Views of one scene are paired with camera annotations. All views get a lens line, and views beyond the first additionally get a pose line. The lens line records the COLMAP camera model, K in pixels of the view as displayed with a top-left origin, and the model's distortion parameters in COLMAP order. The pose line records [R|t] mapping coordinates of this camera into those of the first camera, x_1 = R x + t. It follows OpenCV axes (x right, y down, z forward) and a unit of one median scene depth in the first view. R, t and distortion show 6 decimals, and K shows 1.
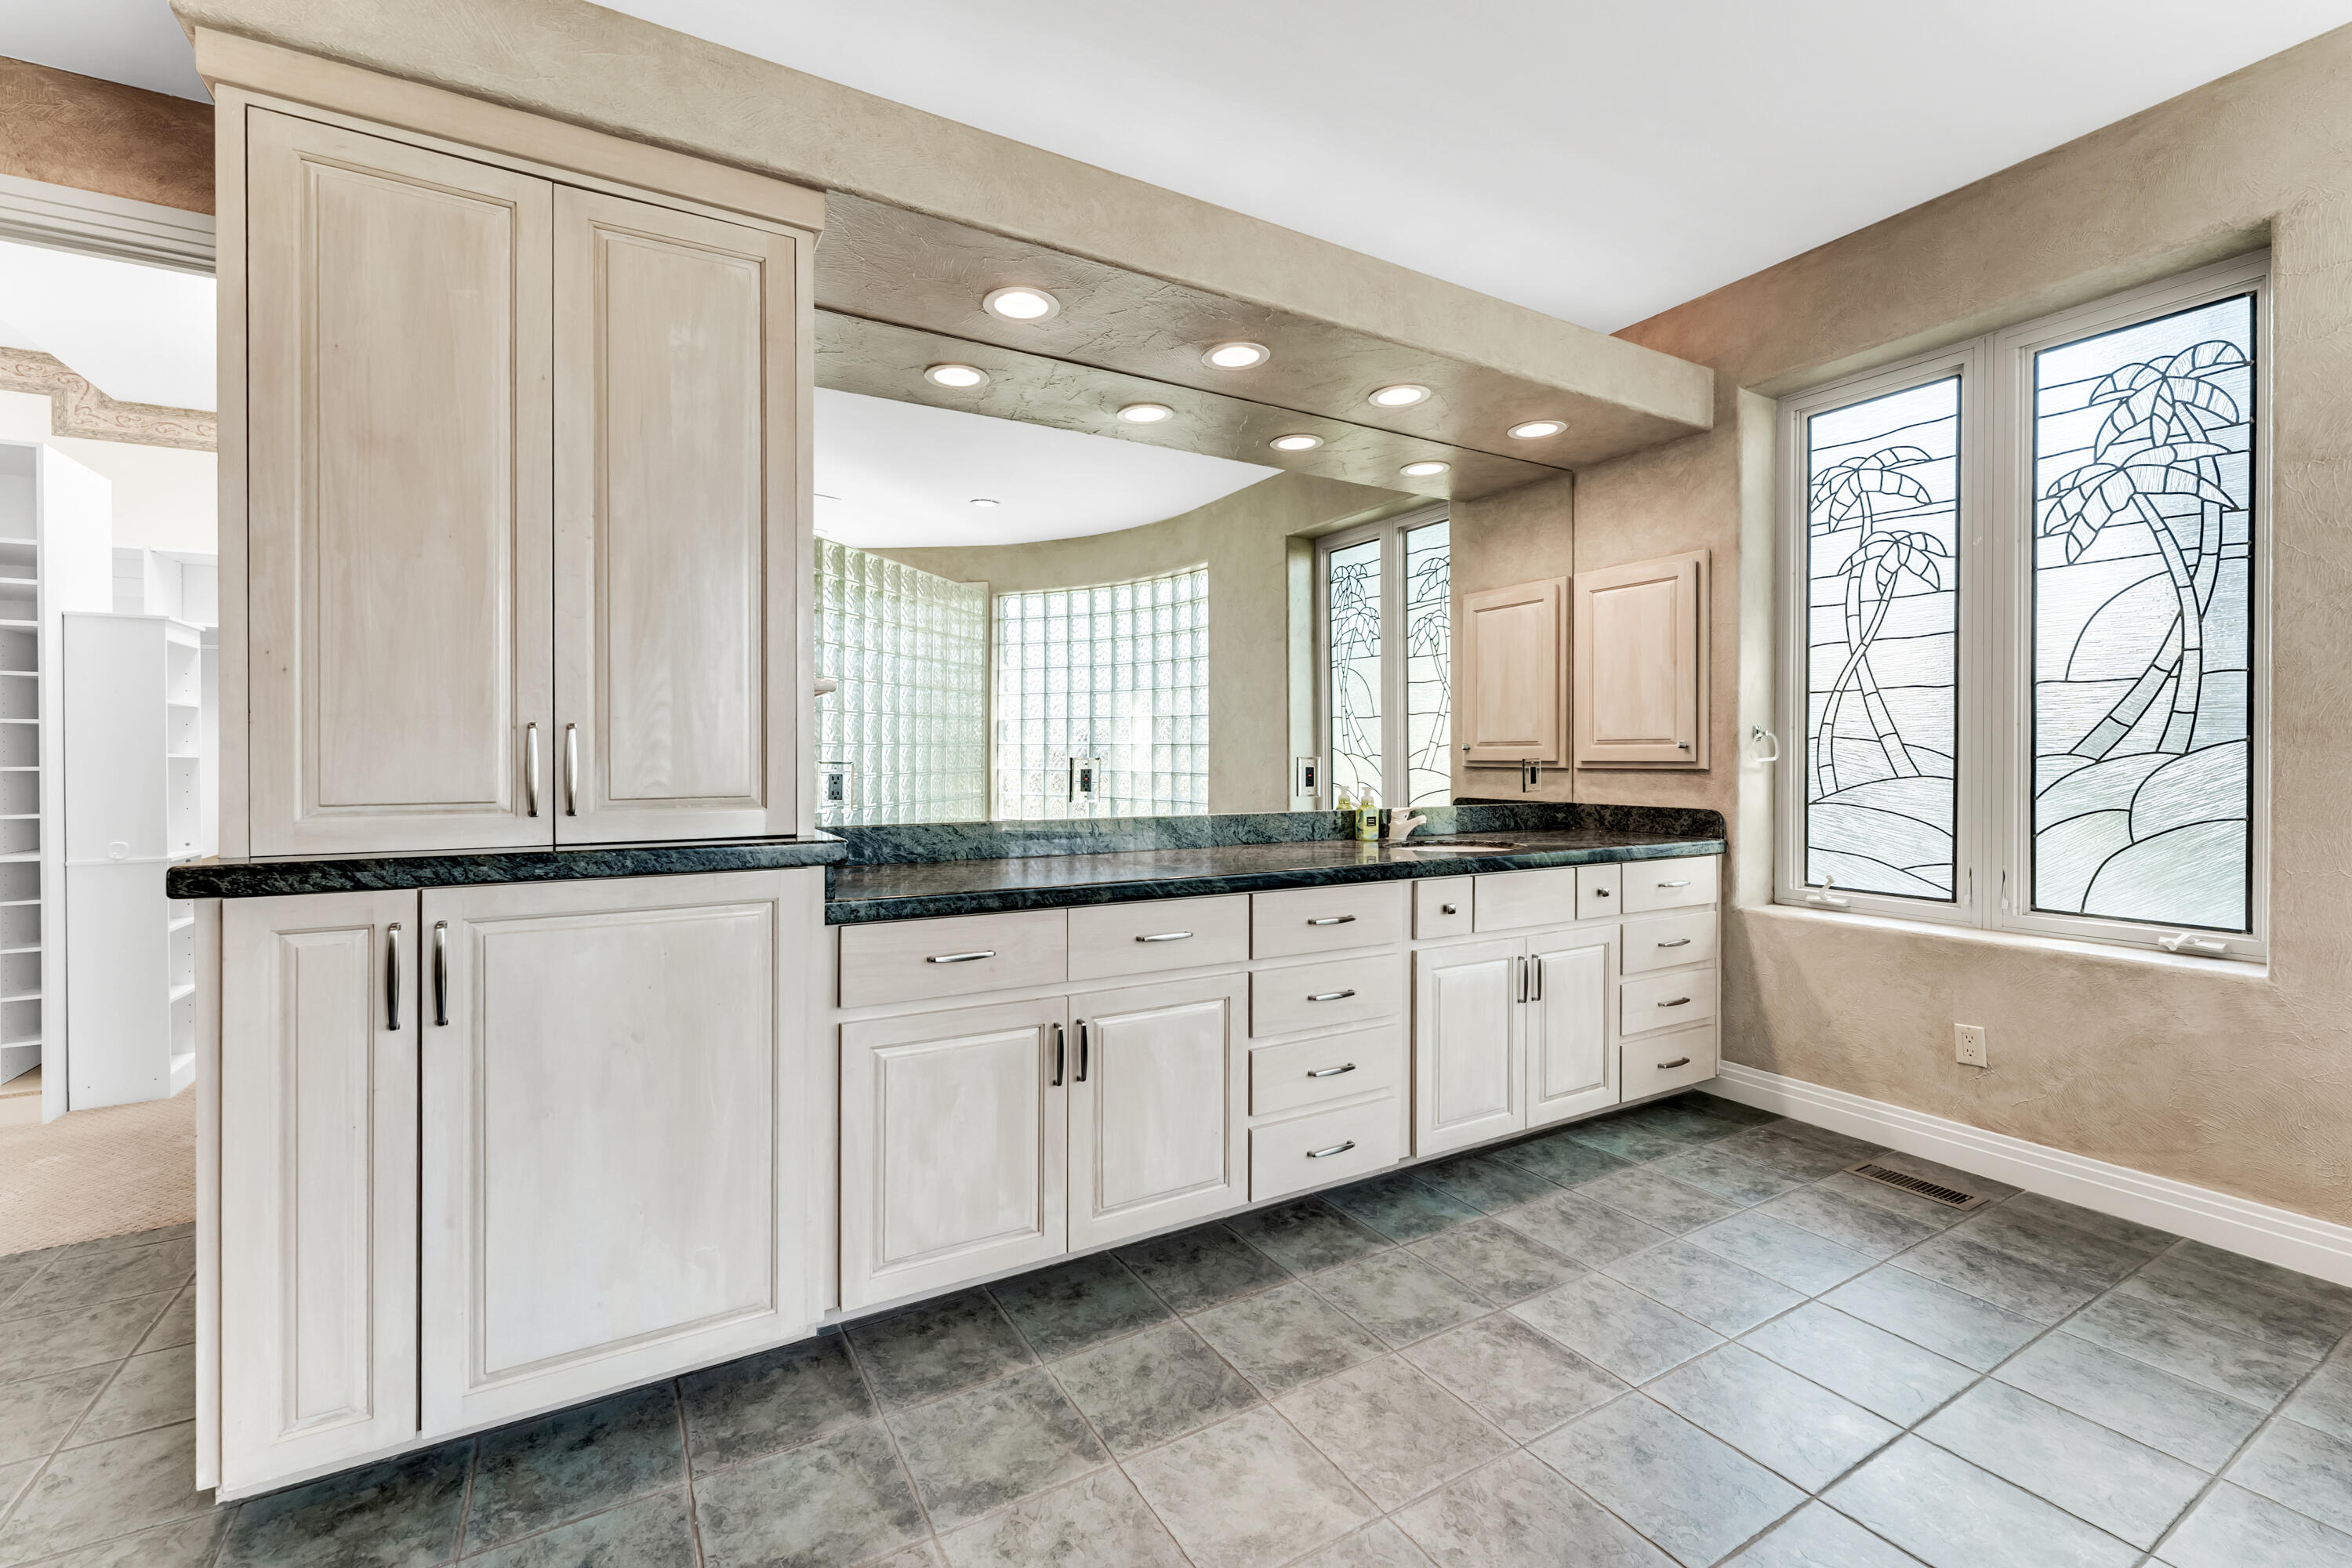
lens RADIAL K [[957.6, 0, 1175.4], [0, 957.6, 757.5], [0, 0, 1]] dist [-0.004079, 0.001409]
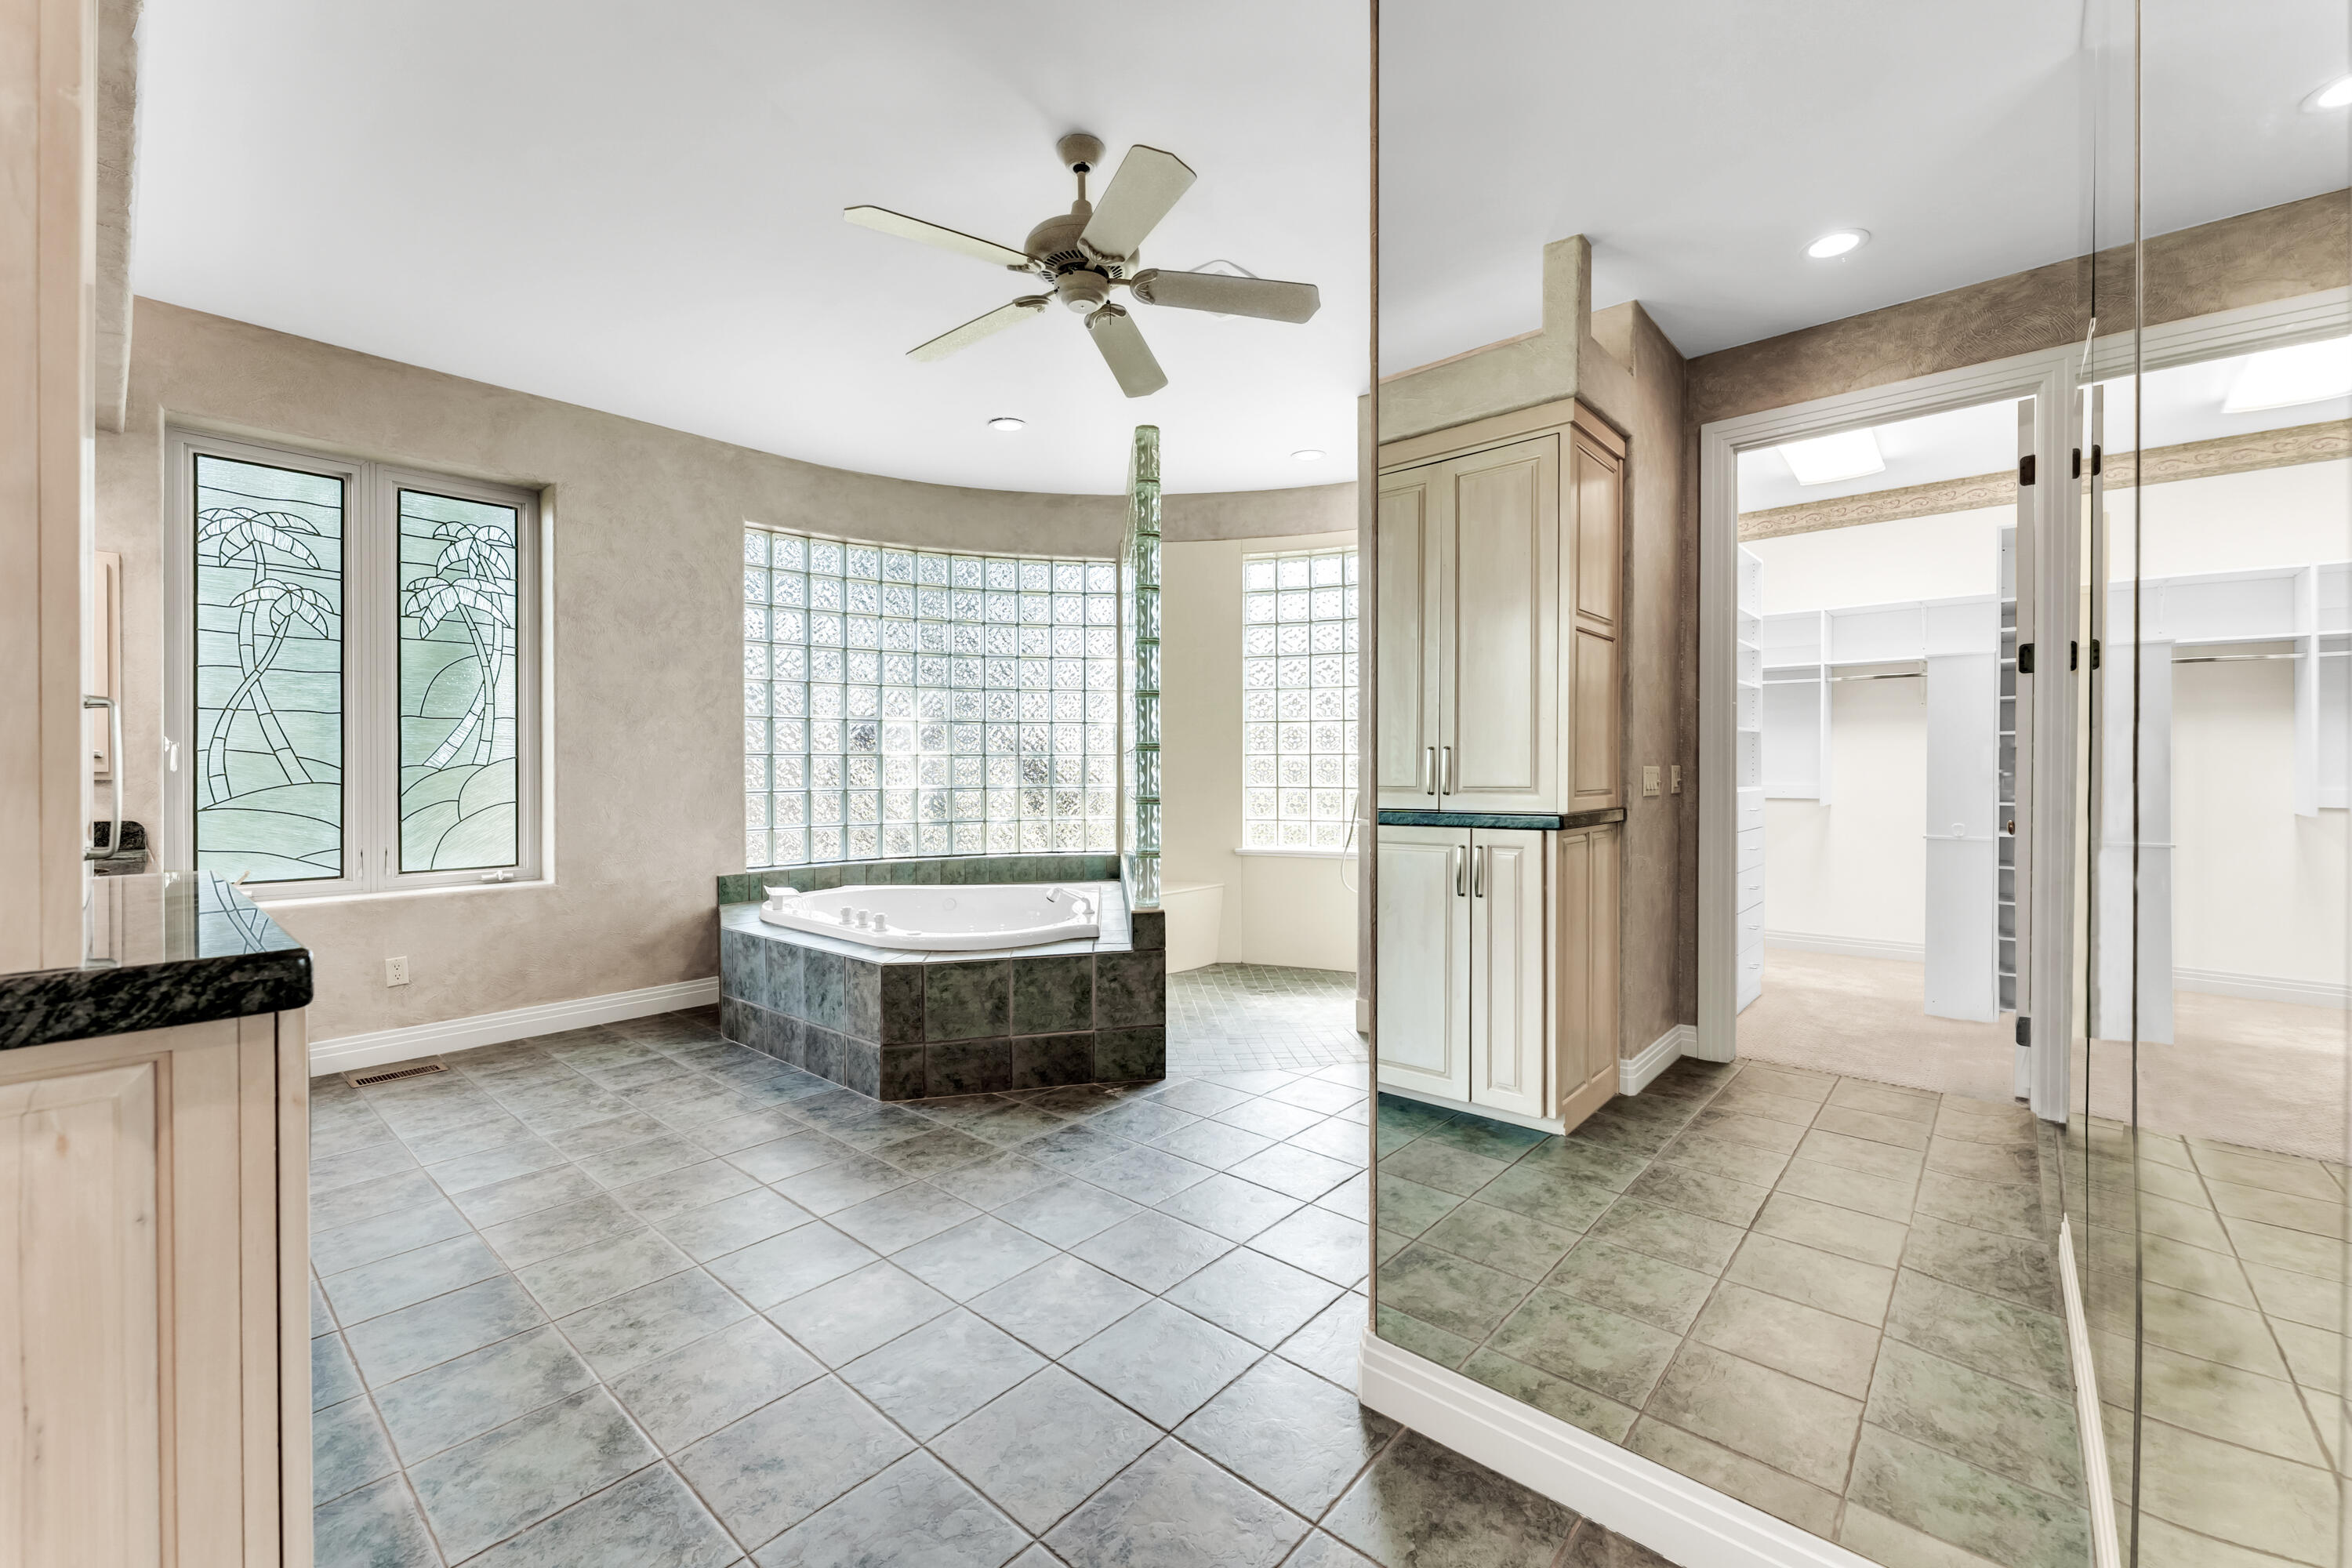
lens RADIAL K [[957.6, 0, 1177.4], [0, 957.6, 777.5], [0, 0, 1]] dist [-0.004079, 0.001409]
pose [[-0.314285, -0.007086, 0.949302, -0.861559], [0.004887, 0.999947, 0.009082, 0.007436], [-0.949316, 0.007494, -0.314233, 0.344918]]
